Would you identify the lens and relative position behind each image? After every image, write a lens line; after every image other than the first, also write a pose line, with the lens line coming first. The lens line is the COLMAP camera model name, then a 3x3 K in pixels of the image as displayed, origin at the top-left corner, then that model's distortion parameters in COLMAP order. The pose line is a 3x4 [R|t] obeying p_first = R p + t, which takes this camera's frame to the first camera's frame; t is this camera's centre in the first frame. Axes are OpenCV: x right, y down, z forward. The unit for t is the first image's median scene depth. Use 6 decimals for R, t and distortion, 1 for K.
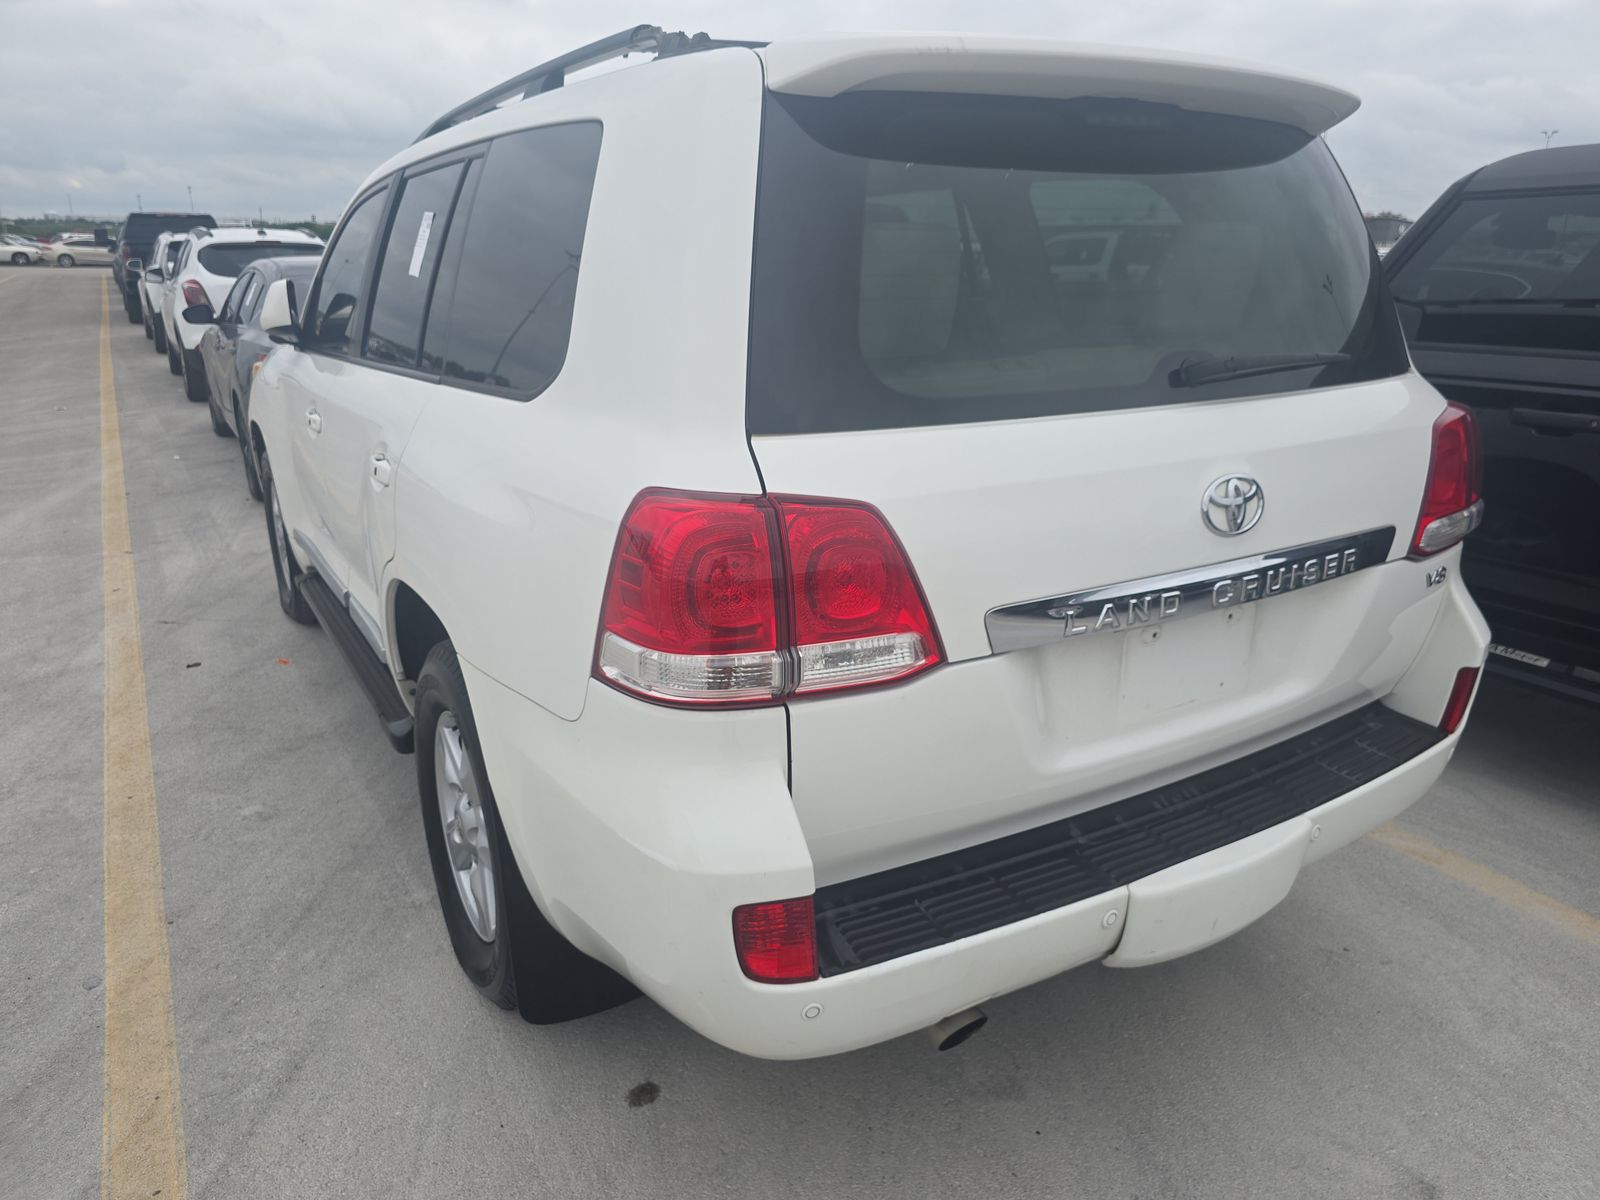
lens RADIAL K [[1081.3, 0, 801.0], [0, 1081.3, 599.2], [0, 0, 1]] dist [0.020896, -0.012325]
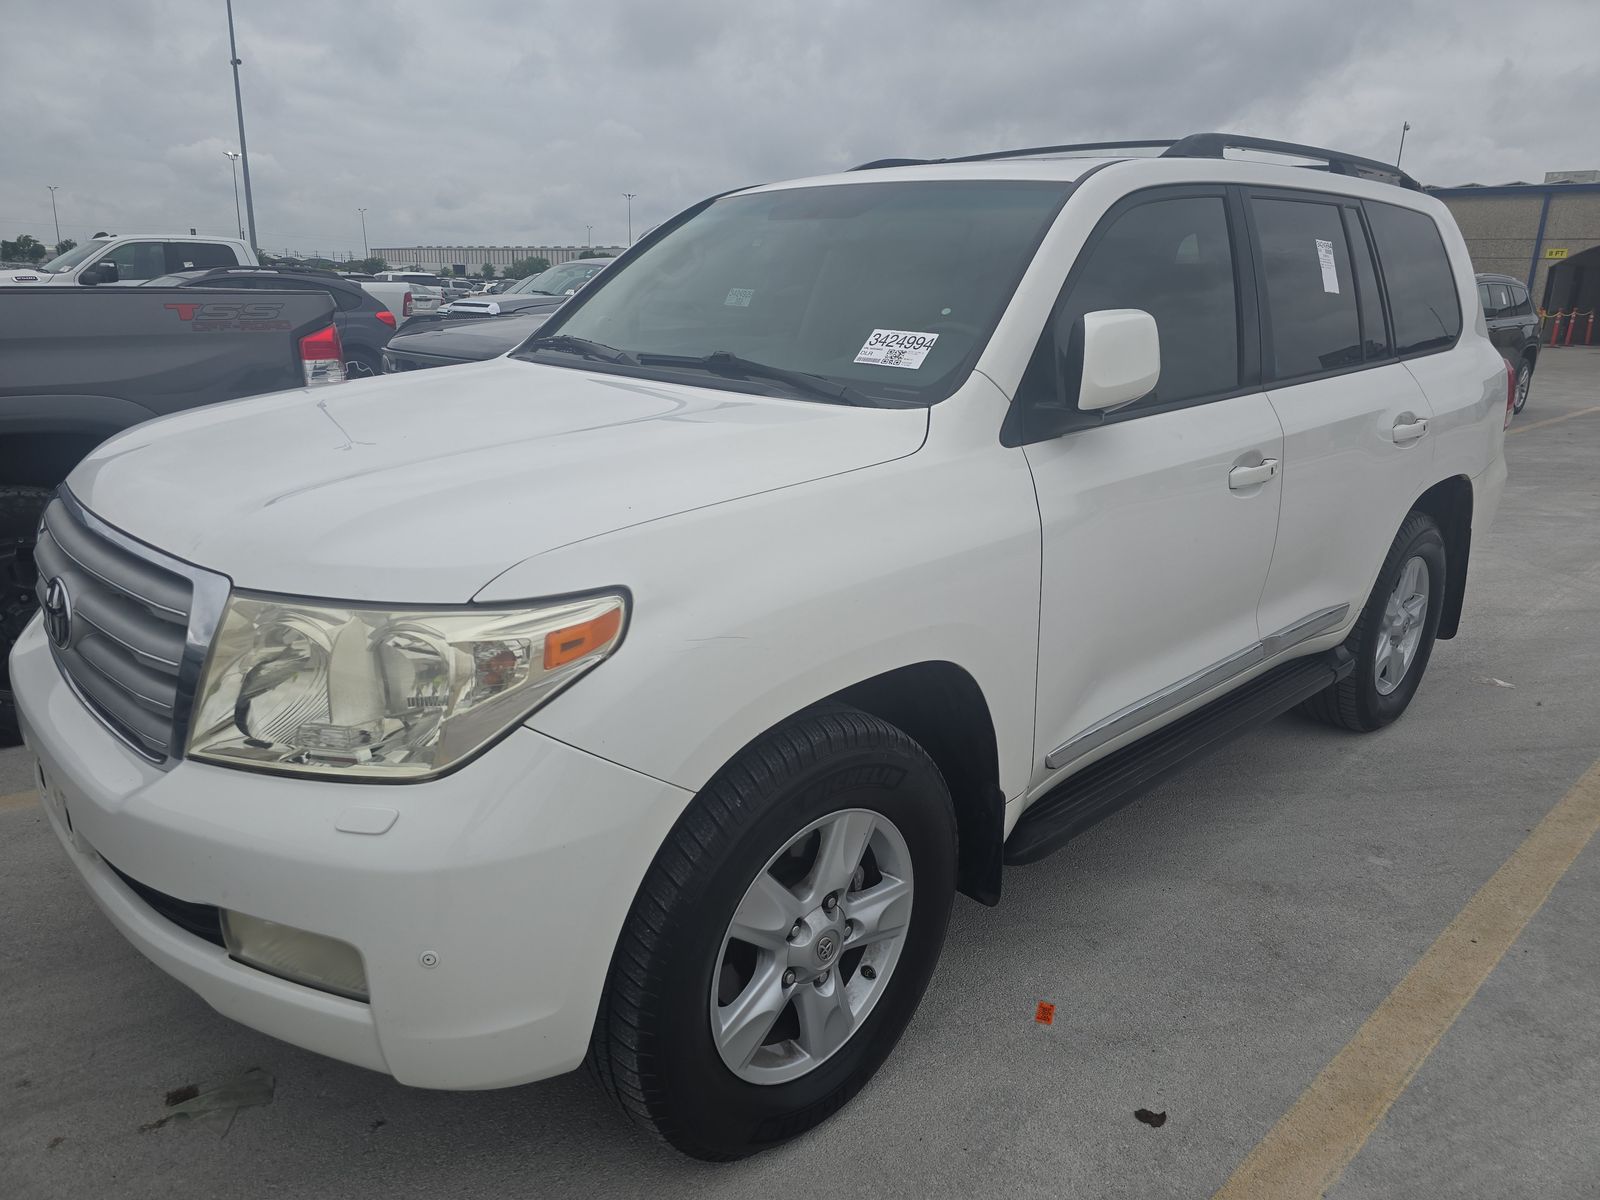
lens RADIAL K [[1081.3, 0, 791.9], [0, 1081.3, 556.9], [0, 0, 1]] dist [0.020896, -0.012325]
pose [[-0.201168, -0.248390, 0.947541, -0.834533], [0.296862, 0.906366, 0.300621, -0.325921], [-0.933490, 0.341764, -0.108595, 1.007661]]
